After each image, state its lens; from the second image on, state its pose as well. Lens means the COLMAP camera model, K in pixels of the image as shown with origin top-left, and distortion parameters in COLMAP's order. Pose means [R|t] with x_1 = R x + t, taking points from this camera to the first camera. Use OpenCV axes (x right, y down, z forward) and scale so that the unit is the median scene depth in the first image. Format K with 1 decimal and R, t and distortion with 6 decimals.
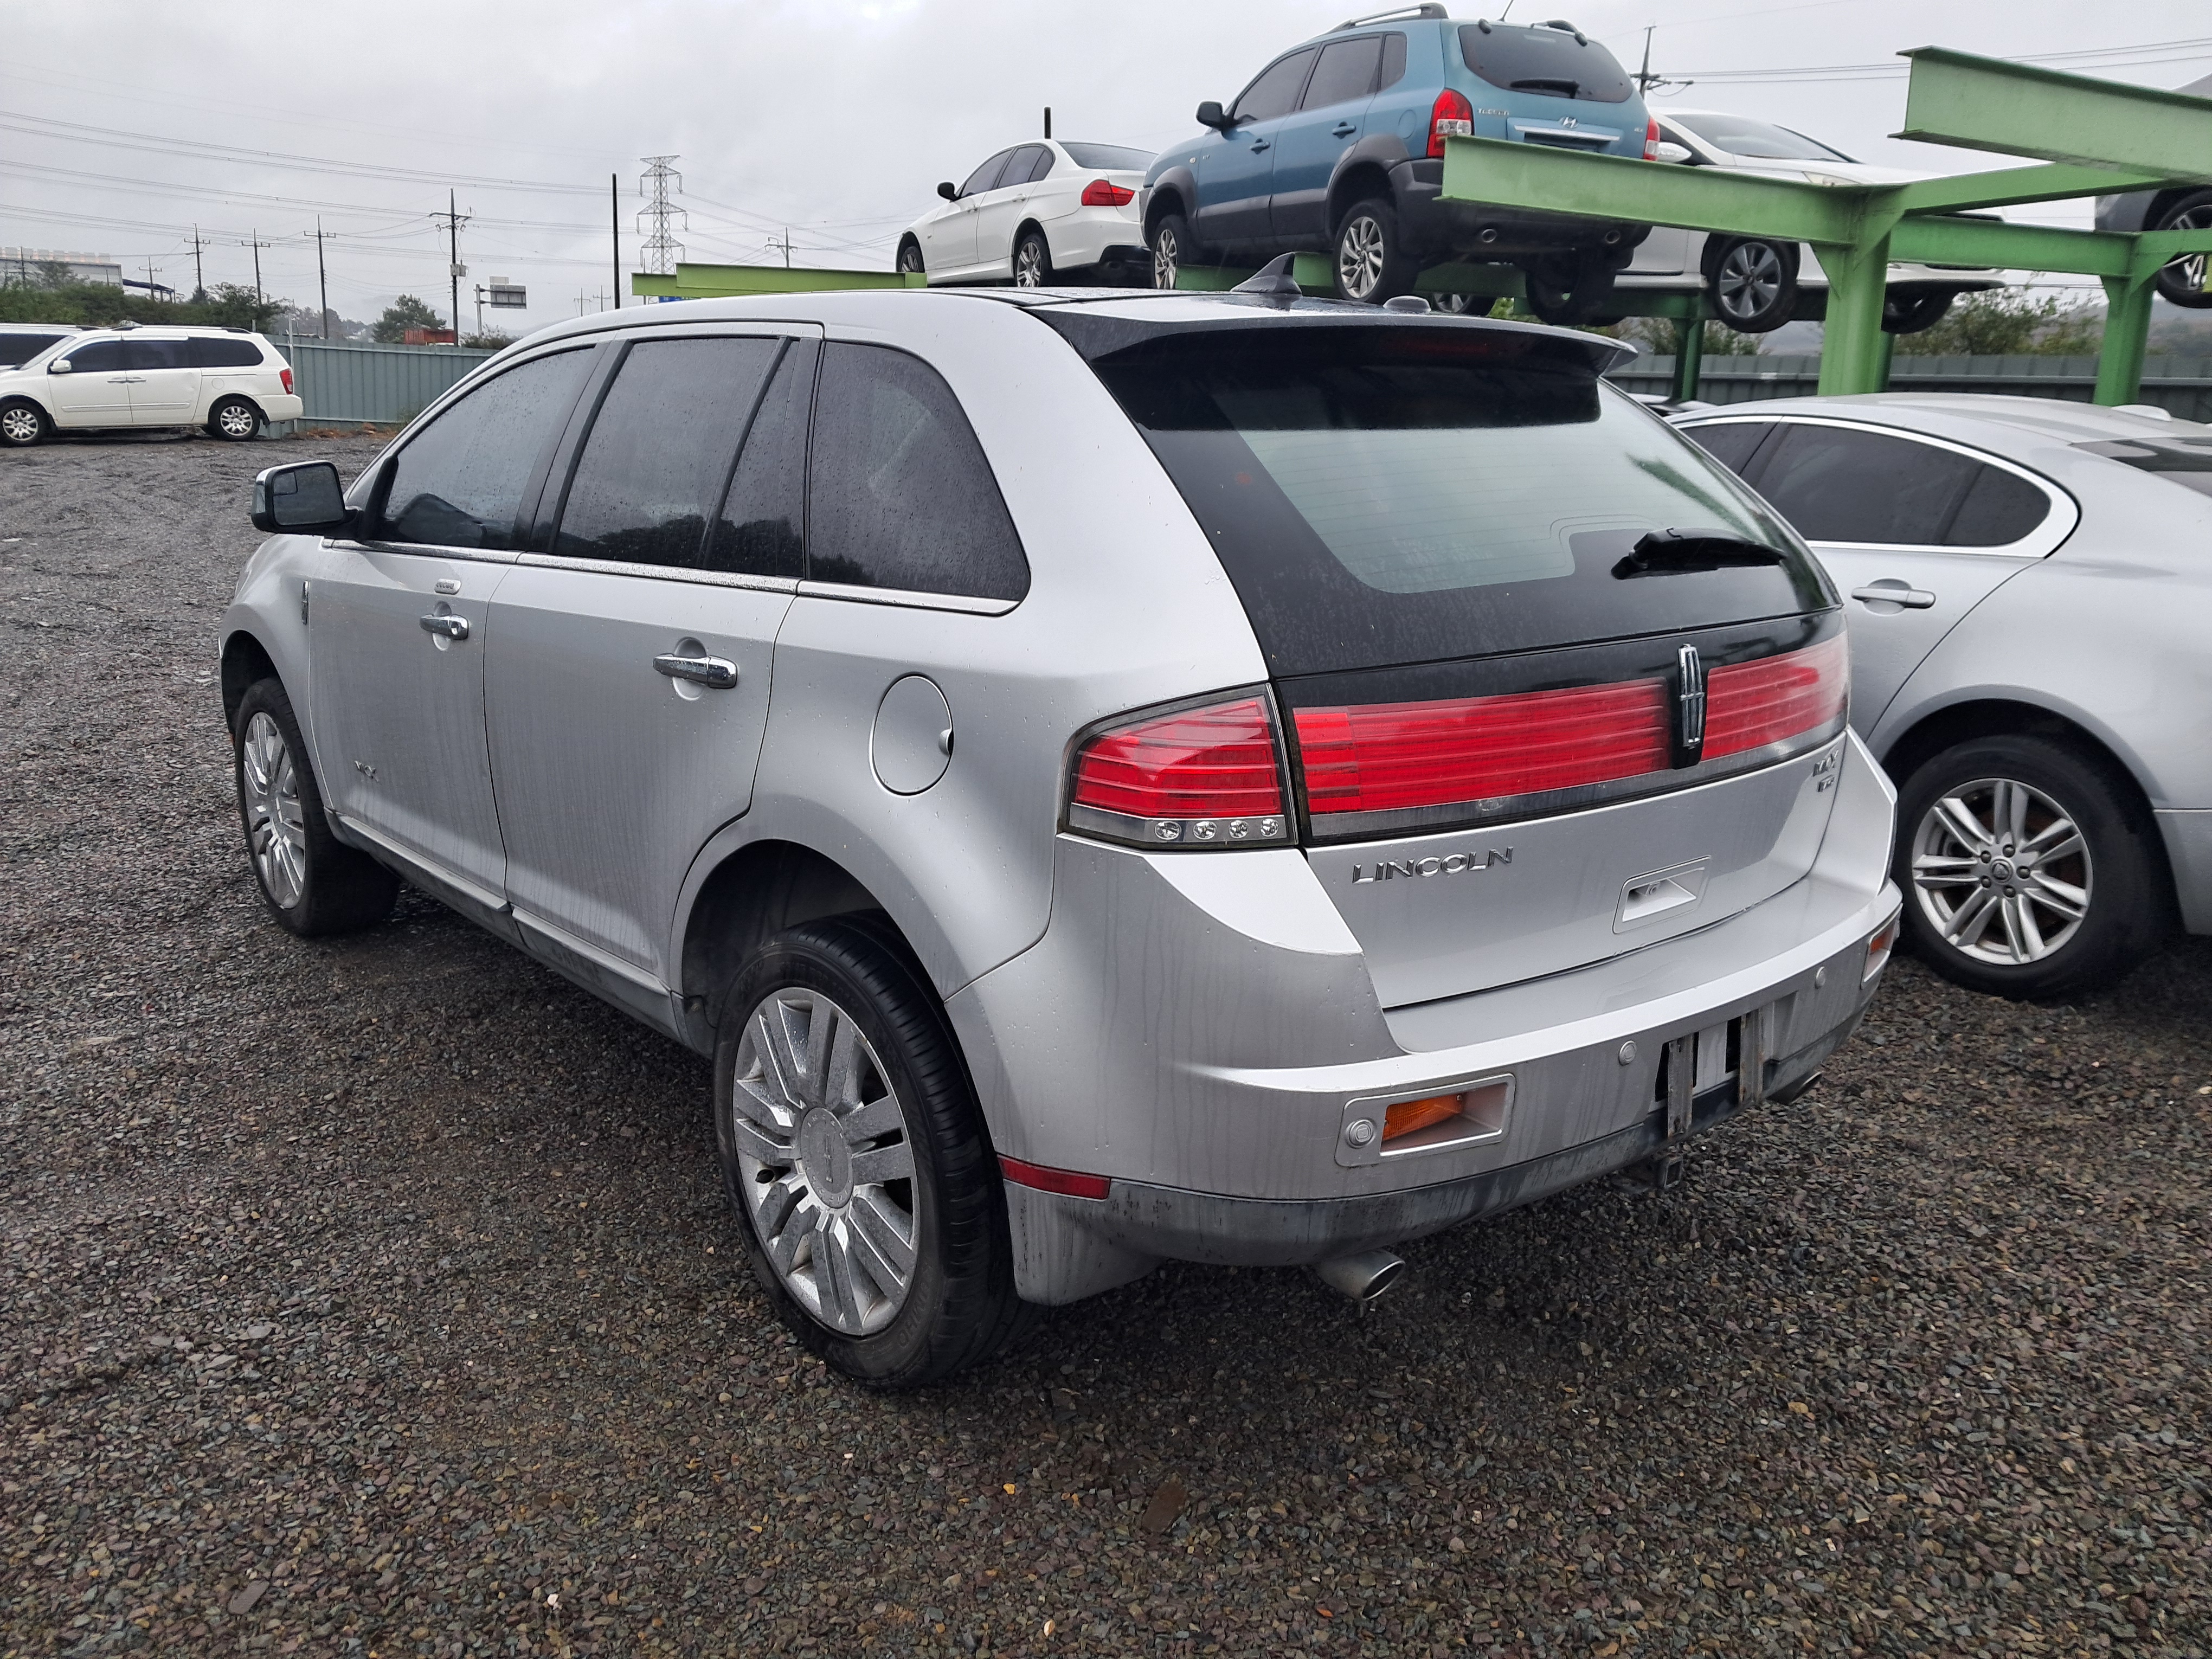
lens RADIAL K [[1737.0, 0, 1101.0], [0, 1737.0, 829.9], [0, 0, 1]] dist [0.009819, -0.011225]
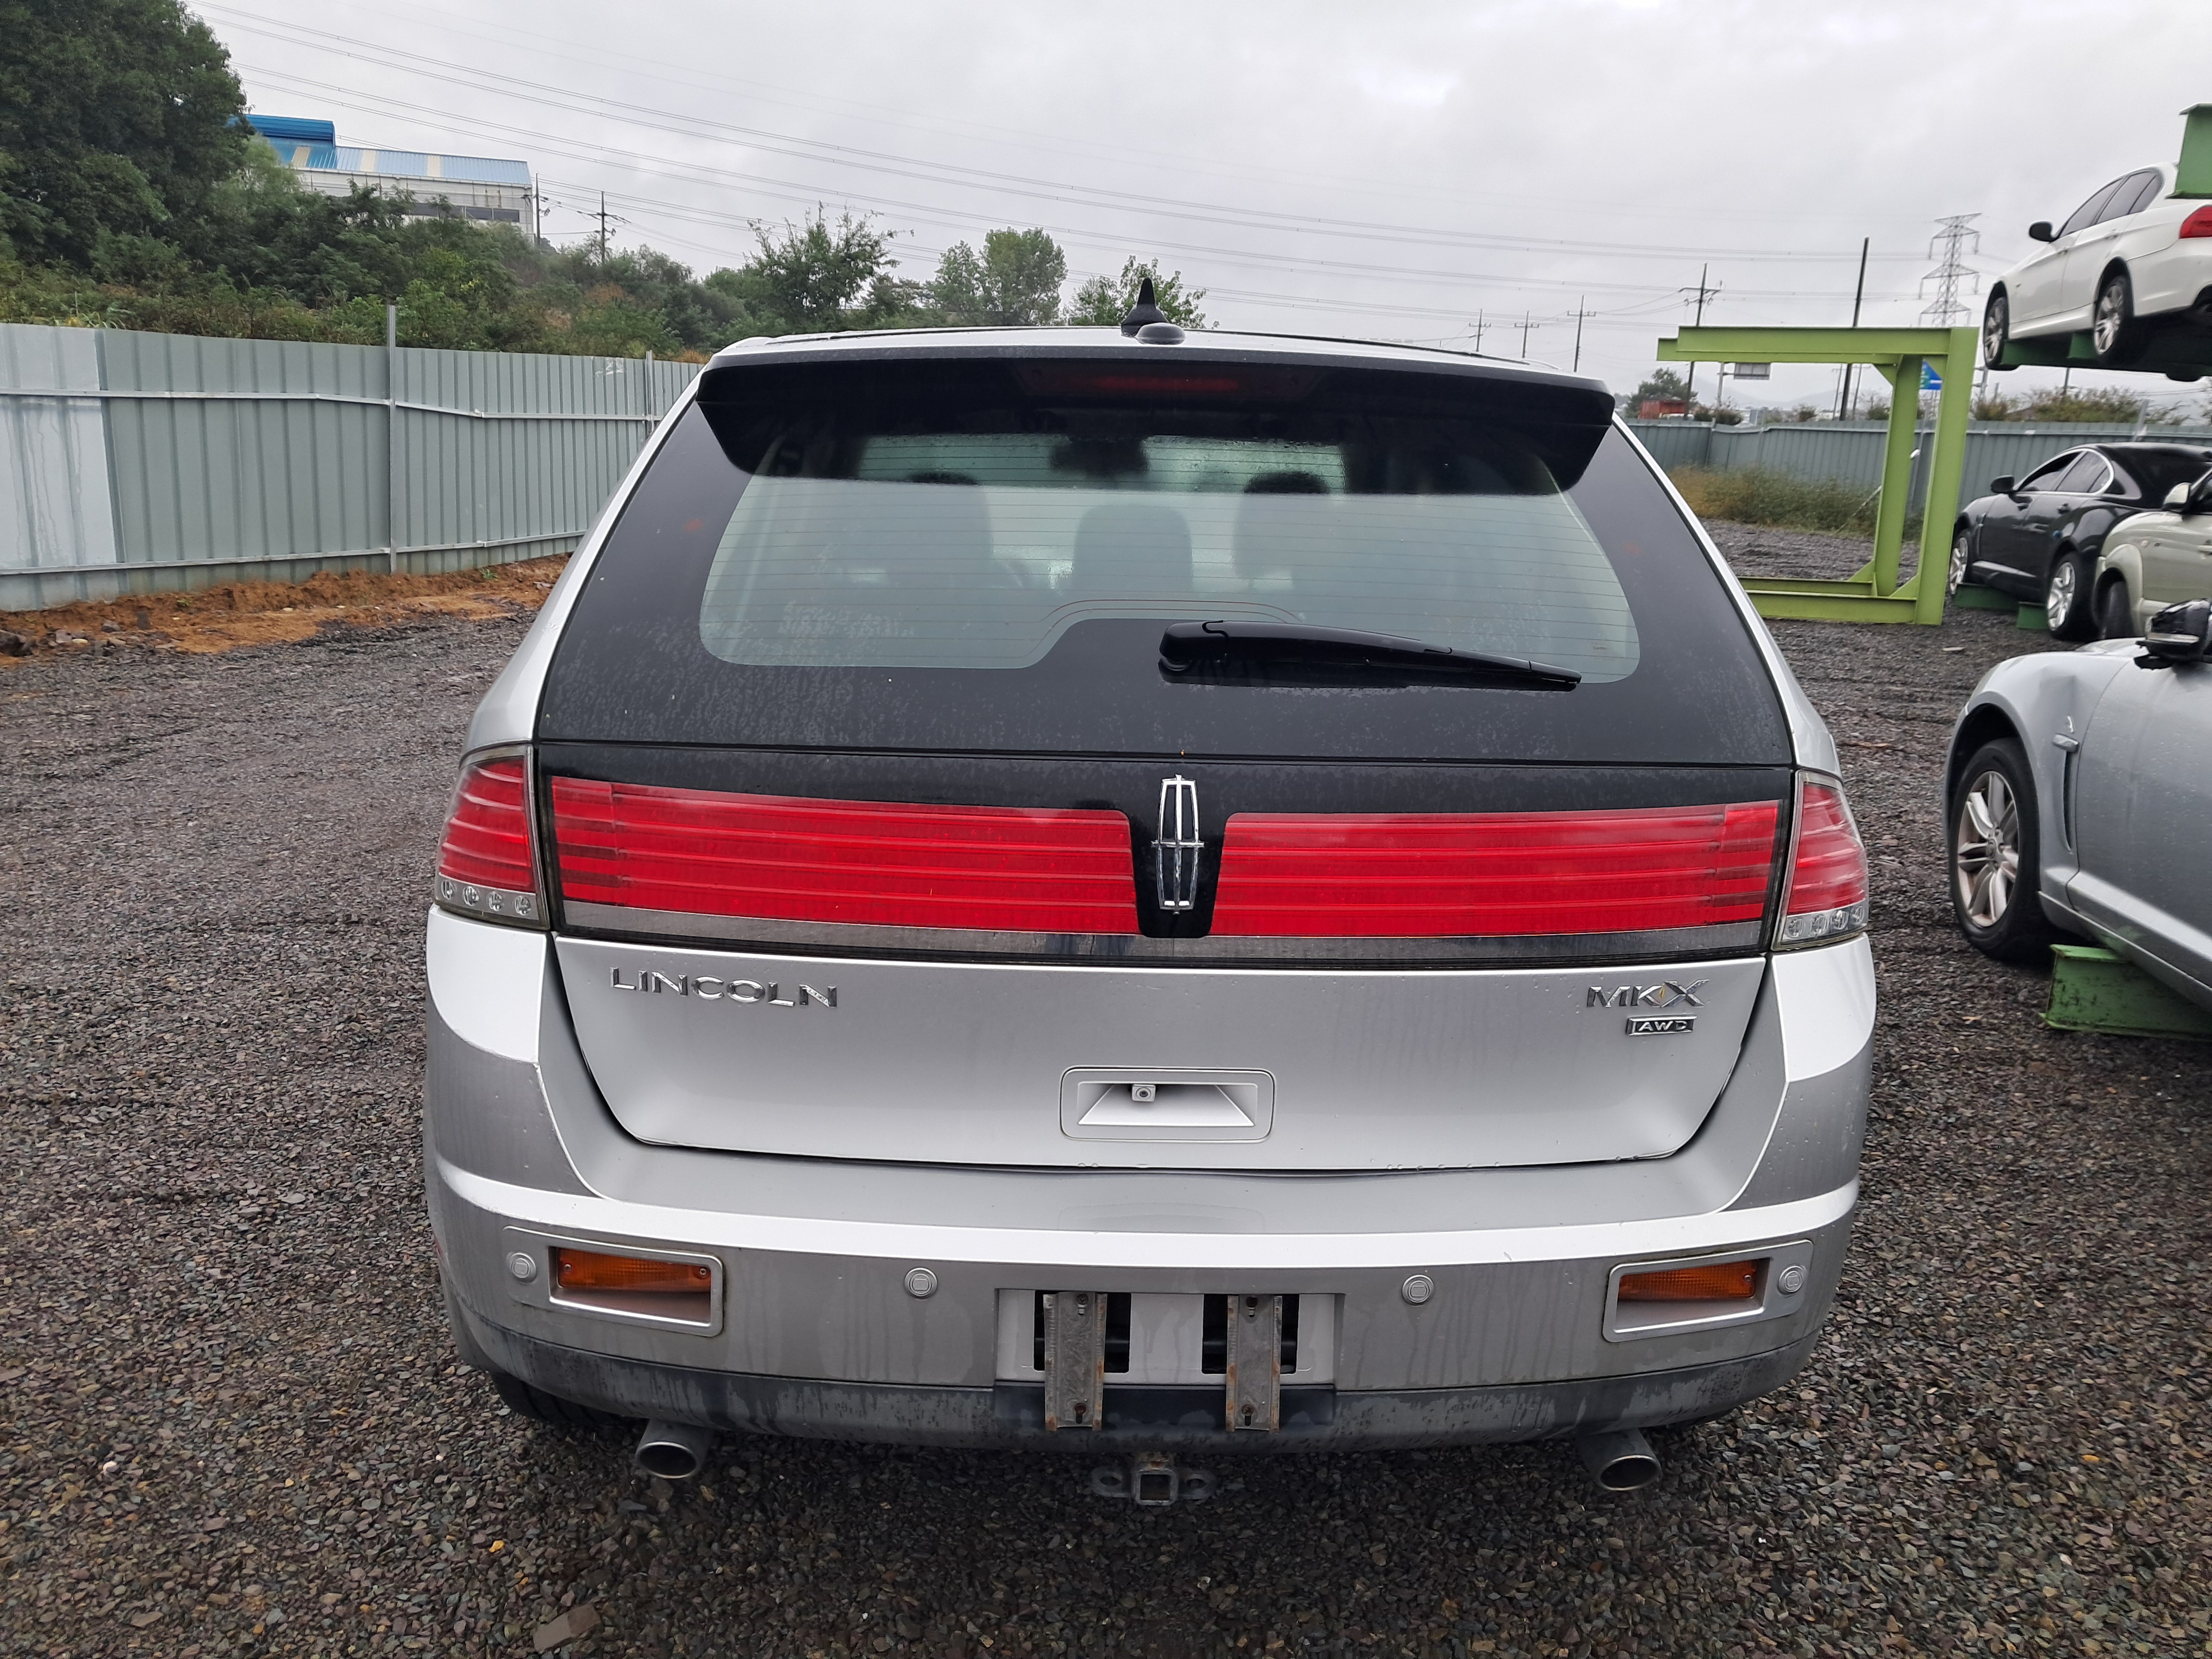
lens RADIAL K [[1734.1, 0, 1104.6], [0, 1734.1, 841.3], [0, 0, 1]] dist [0.007037, 0.010392]
pose [[0.787283, 0.144653, -0.599384, 0.522023], [-0.163822, 0.986226, 0.022833, -0.062175], [0.594431, 0.080216, 0.800136, 0.276493]]
